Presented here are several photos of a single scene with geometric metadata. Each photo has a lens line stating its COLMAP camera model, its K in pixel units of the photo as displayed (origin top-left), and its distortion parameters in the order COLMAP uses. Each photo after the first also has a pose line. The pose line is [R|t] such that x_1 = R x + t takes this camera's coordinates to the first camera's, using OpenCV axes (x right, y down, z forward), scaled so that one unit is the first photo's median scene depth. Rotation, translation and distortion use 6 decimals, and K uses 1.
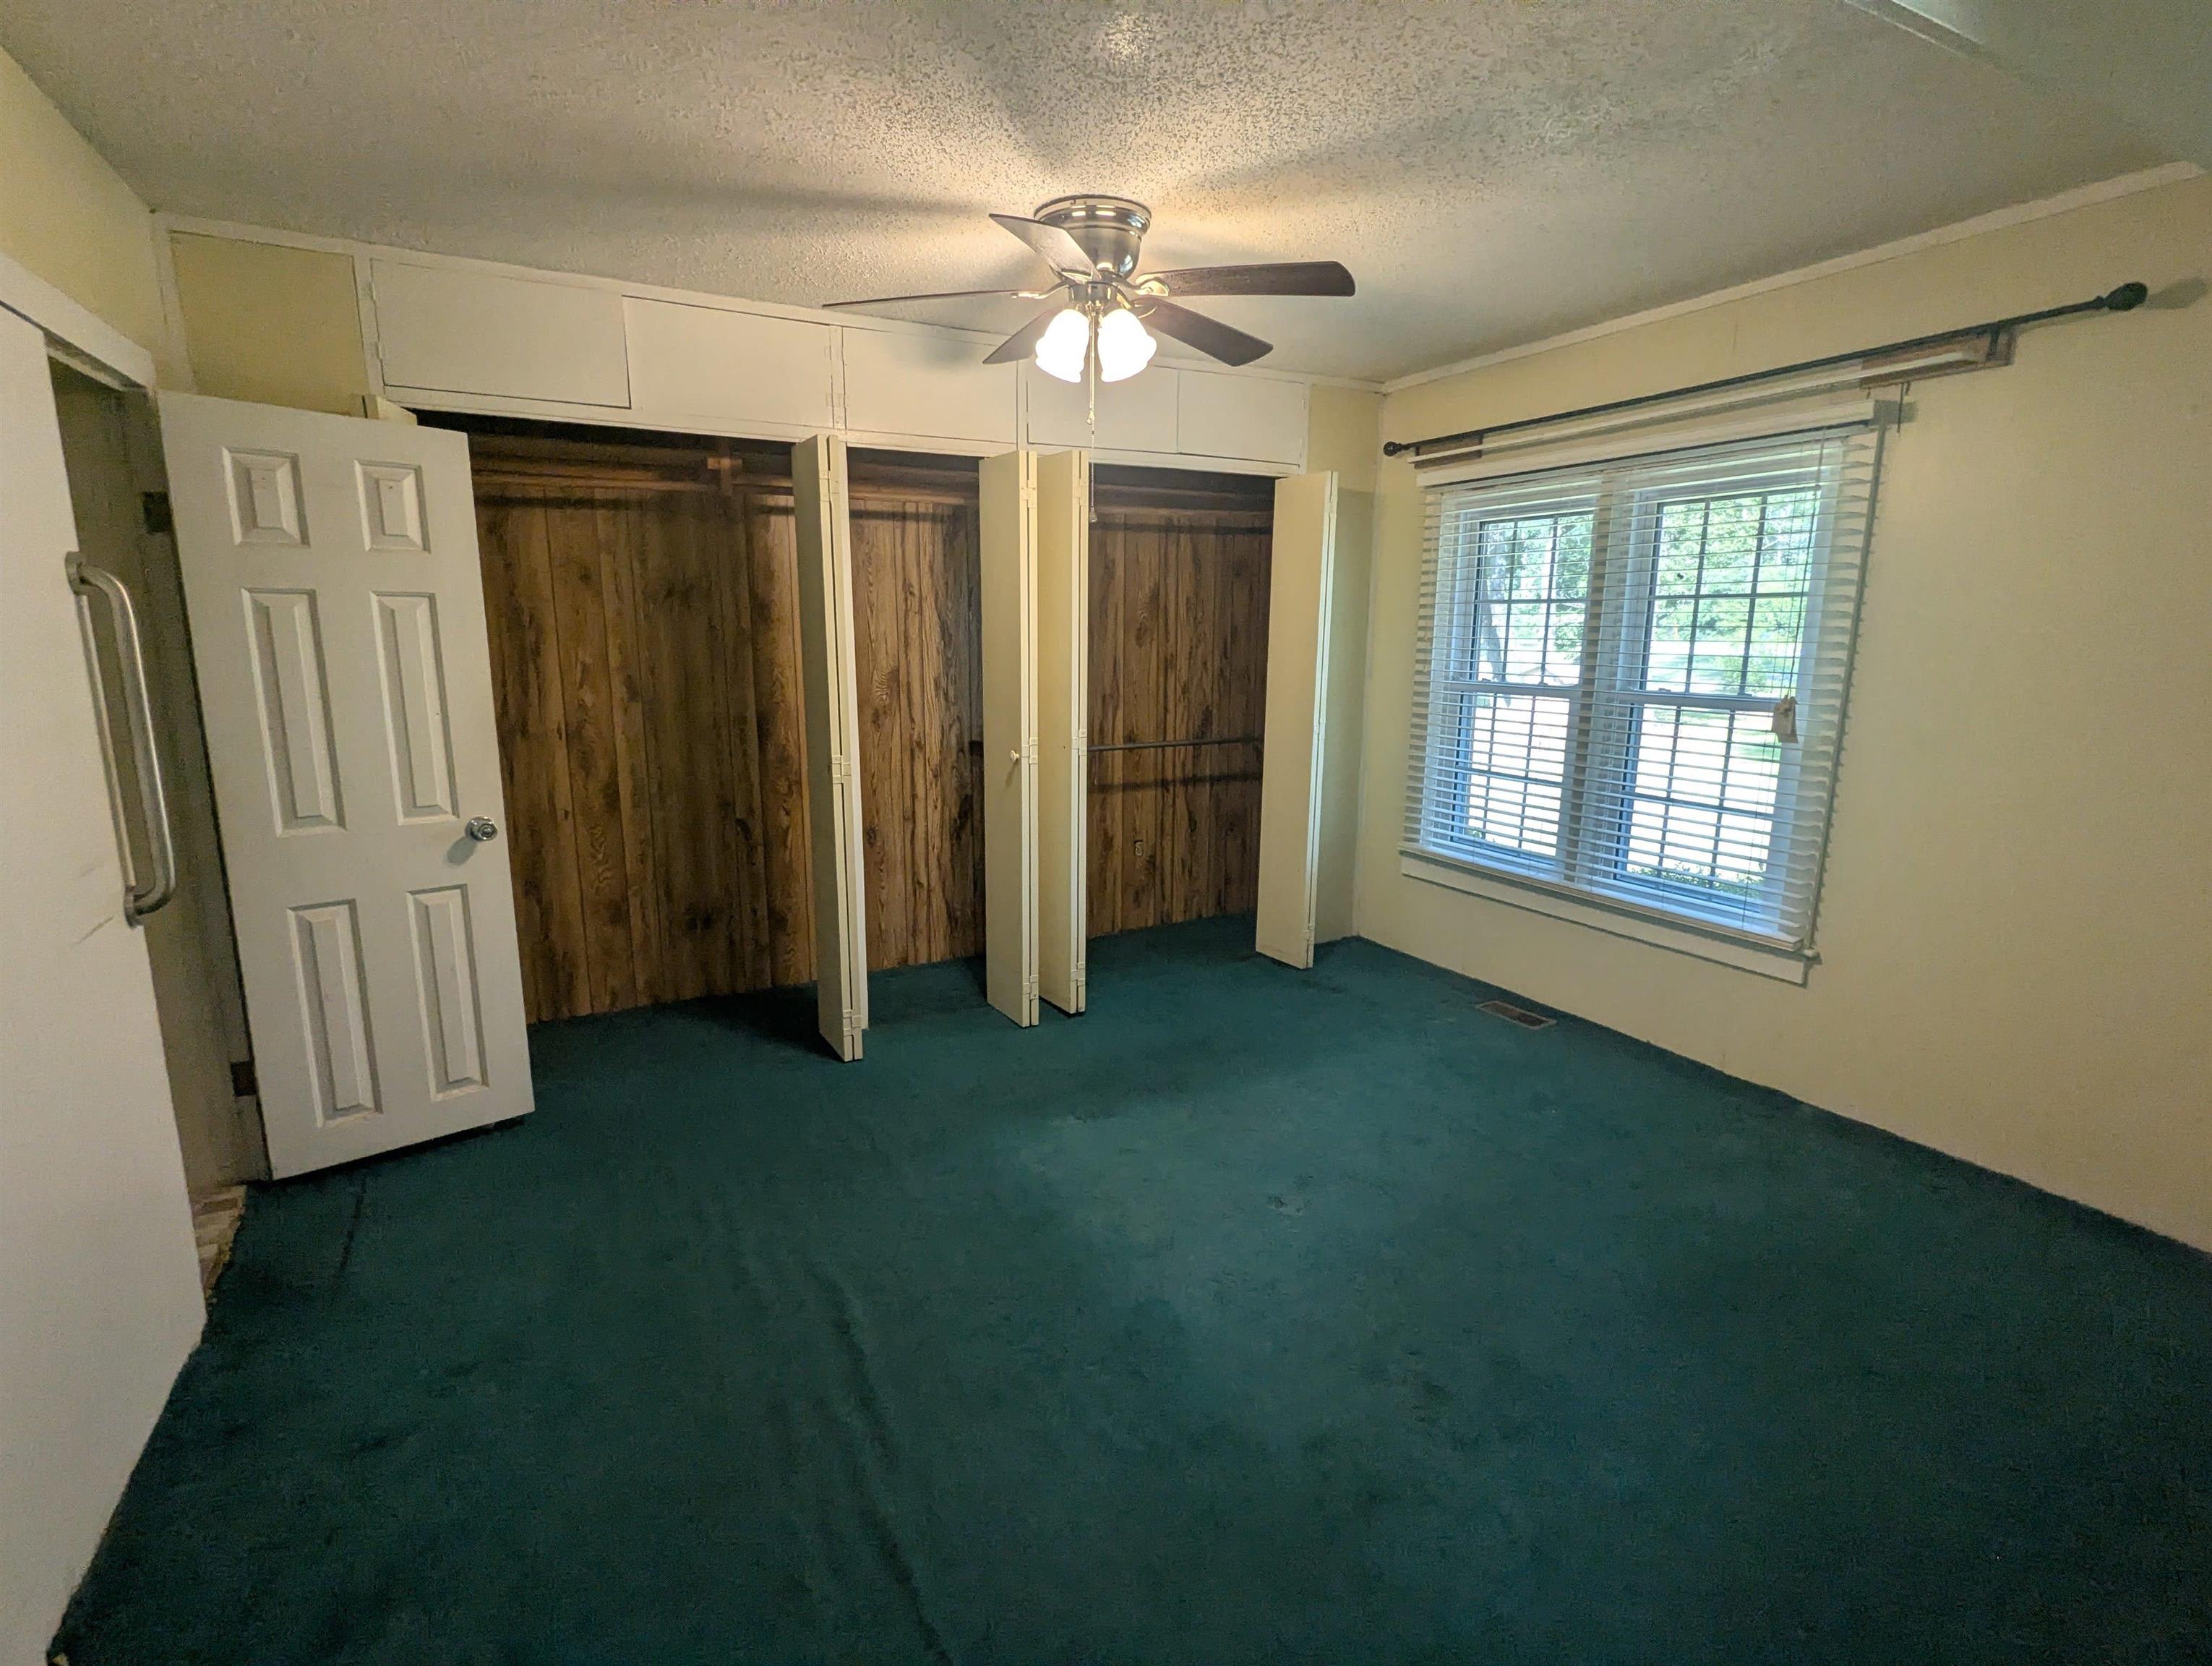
lens RADIAL K [[1090.7, 0, 1070.9], [0, 1090.7, 840.9], [0, 0, 1]] dist [-0.012808, 0.000102]
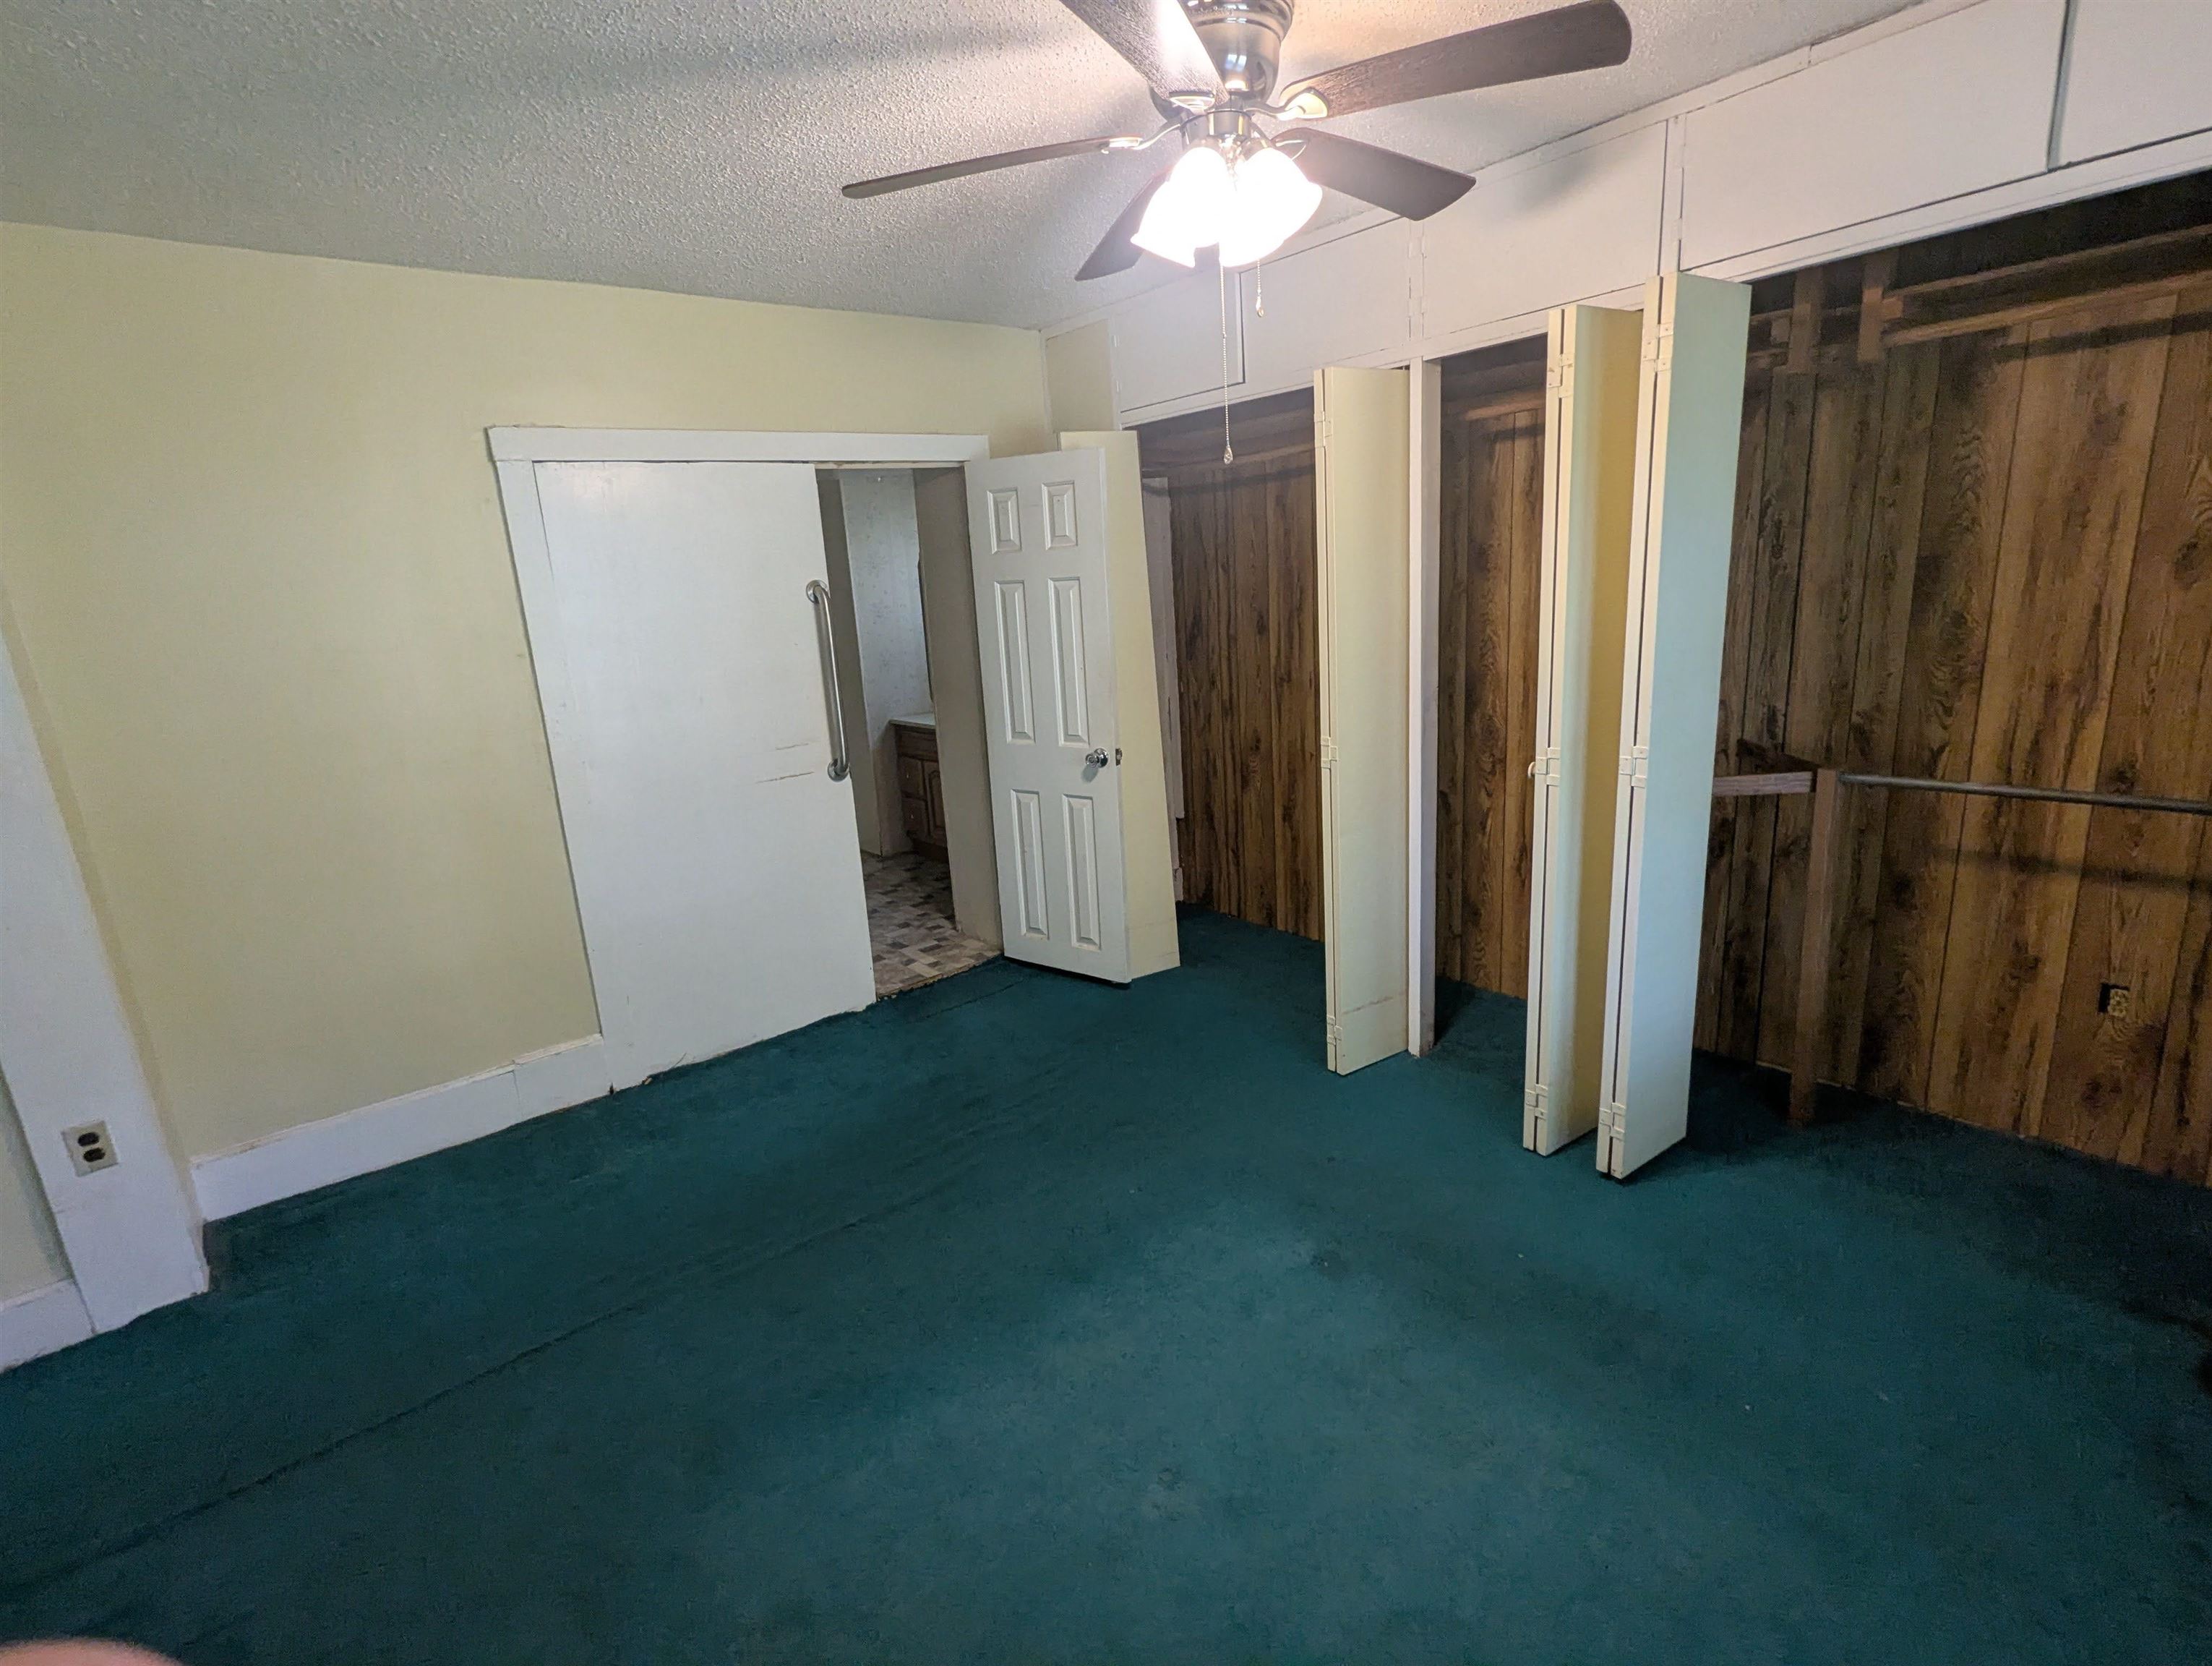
lens RADIAL K [[1057.5, 0, 1110.8], [0, 1057.5, 828.0], [0, 0, 1]] dist [0.000711, 0.001161]
pose [[0.187775, 0.215018, -0.958388, 0.505035], [-0.121035, 0.973373, 0.194666, -0.129892], [0.974726, 0.079445, 0.208800, 0.551278]]
